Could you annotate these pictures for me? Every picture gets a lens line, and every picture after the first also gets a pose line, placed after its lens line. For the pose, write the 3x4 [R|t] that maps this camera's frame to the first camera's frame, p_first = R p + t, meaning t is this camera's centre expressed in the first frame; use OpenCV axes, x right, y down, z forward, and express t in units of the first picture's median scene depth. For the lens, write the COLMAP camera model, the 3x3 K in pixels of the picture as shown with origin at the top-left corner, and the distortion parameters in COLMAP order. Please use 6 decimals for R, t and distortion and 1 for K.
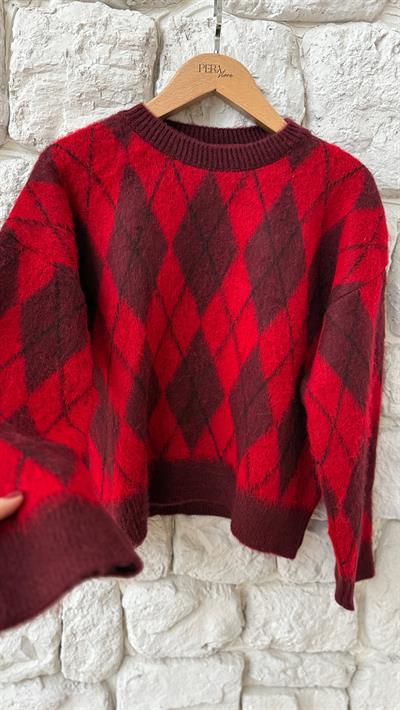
lens RADIAL K [[567.2, 0, 200.0], [0, 567.2, 355.0], [0, 0, 1]] dist [-0.005150, 0.000506]
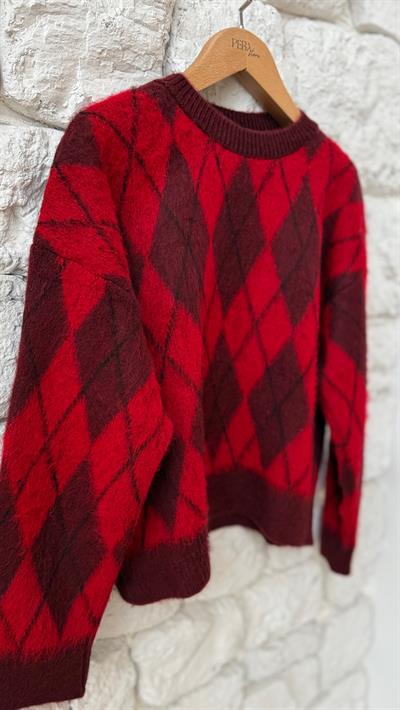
lens RADIAL K [[567.2, 0, 200.0], [0, 567.2, 355.0], [0, 0, 1]] dist [-0.005150, 0.000506]
pose [[0.840623, -0.125525, 0.526874, -0.562298], [0.118515, 0.991829, 0.047209, -0.058116], [-0.528495, 0.022757, 0.848632, 0.261763]]
